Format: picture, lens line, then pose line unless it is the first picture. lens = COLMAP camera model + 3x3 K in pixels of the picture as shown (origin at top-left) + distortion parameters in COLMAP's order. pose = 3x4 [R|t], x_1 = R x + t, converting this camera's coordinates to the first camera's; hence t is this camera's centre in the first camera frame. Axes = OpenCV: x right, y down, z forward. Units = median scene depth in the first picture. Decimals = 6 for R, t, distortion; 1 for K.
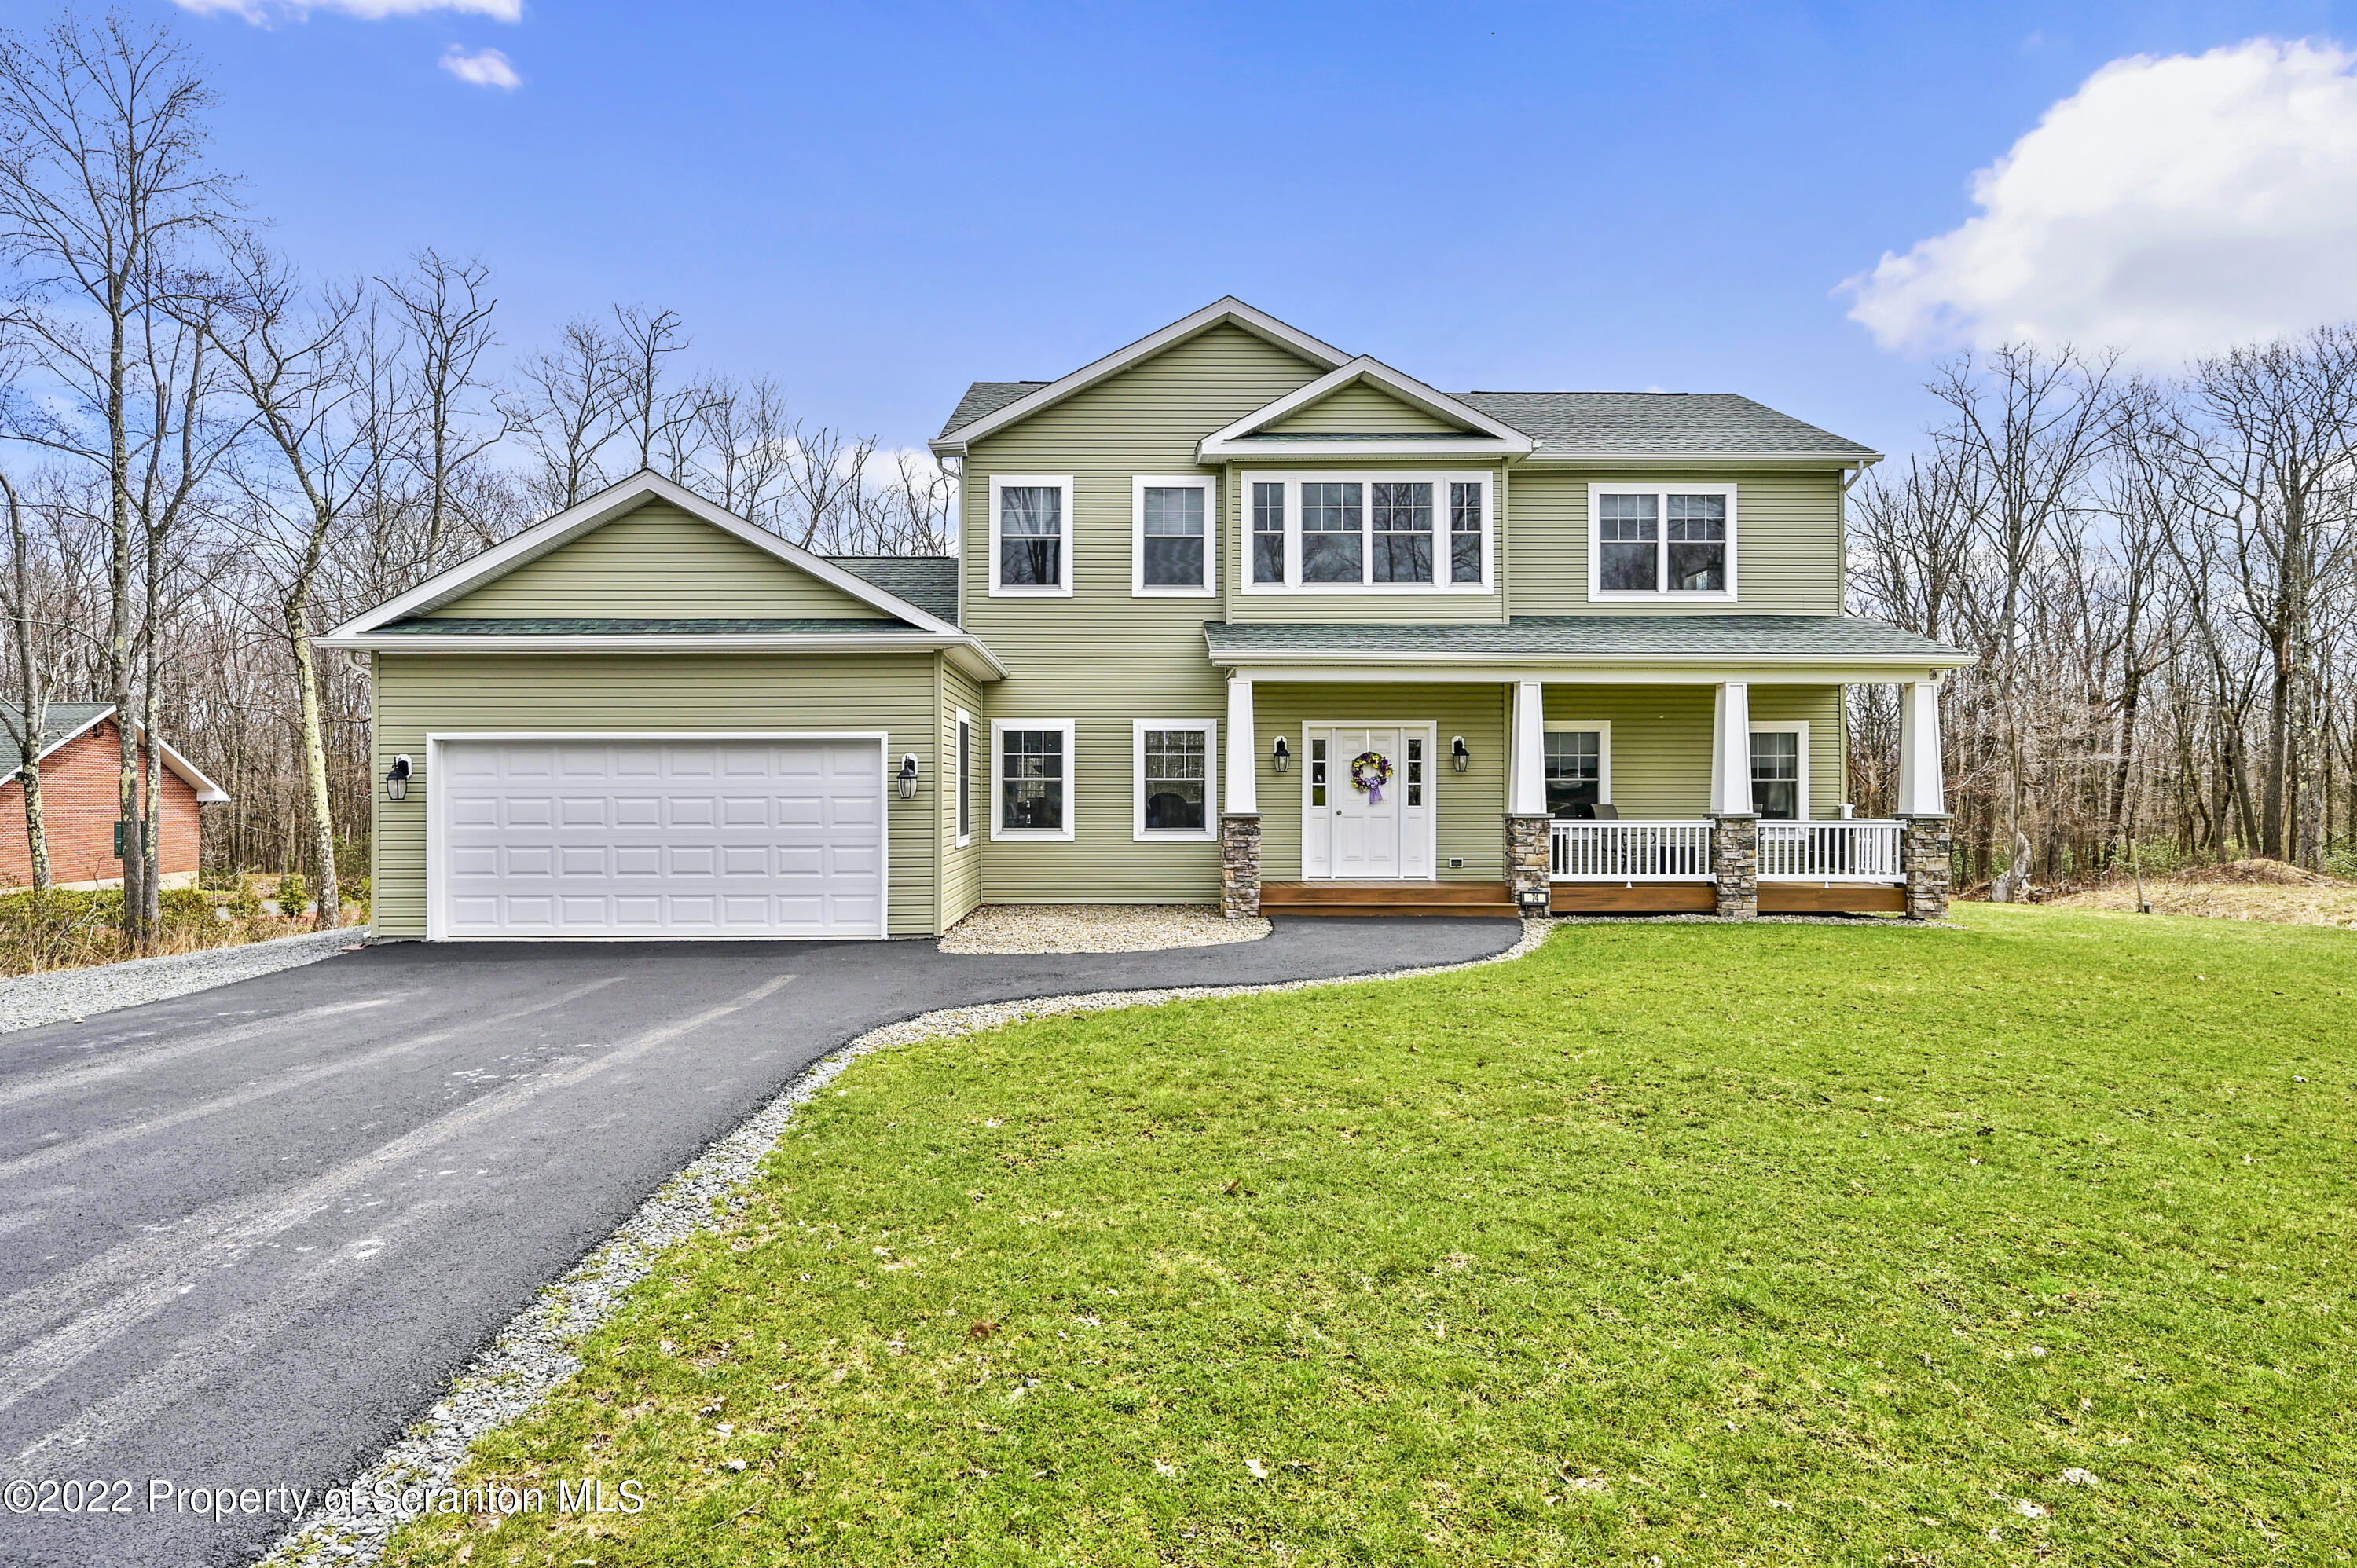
lens RADIAL K [[1325.2, 0, 1125.1], [0, 1325.2, 826.0], [0, 0, 1]] dist [-0.008173, 0.011612]
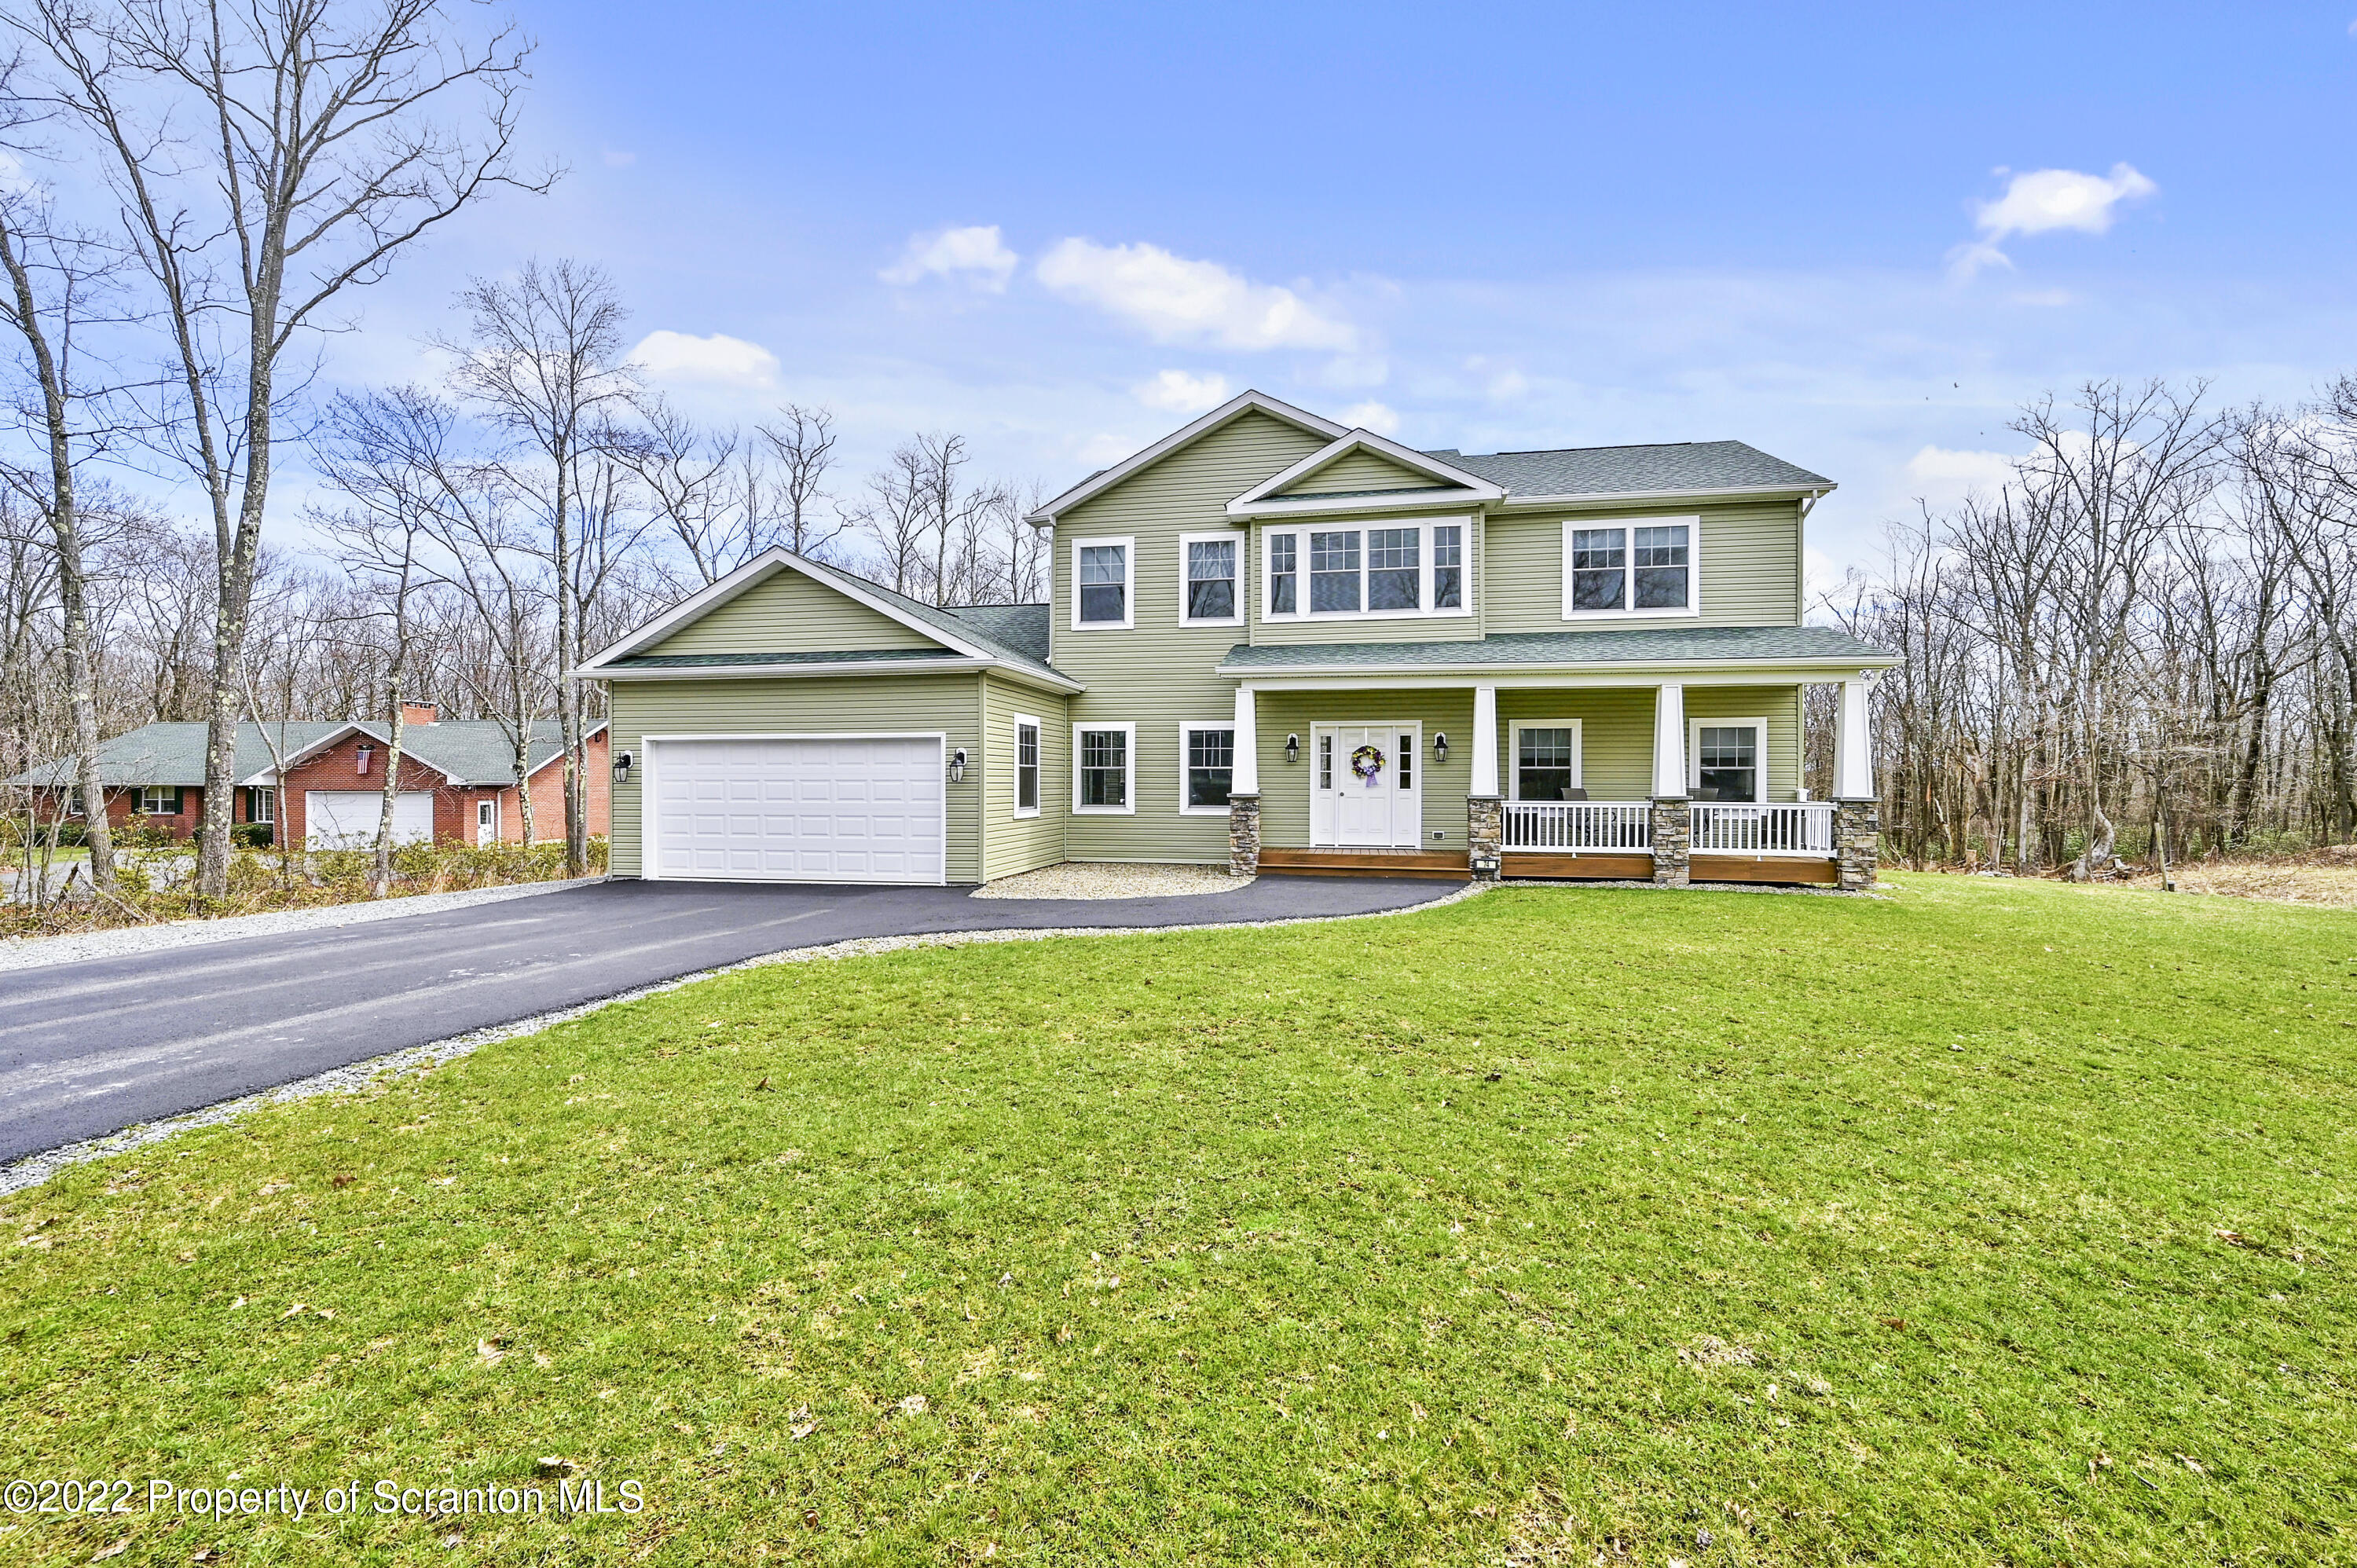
lens RADIAL K [[998.0, 0, 1172.3], [0, 998.0, 790.5], [0, 0, 1]] dist [0.004822, -0.002247]
pose [[0.979312, 0.002722, -0.202338, 0.196993], [-0.006285, 0.999836, -0.016969, 0.003156], [0.202258, 0.017890, 0.979169, 0.047107]]
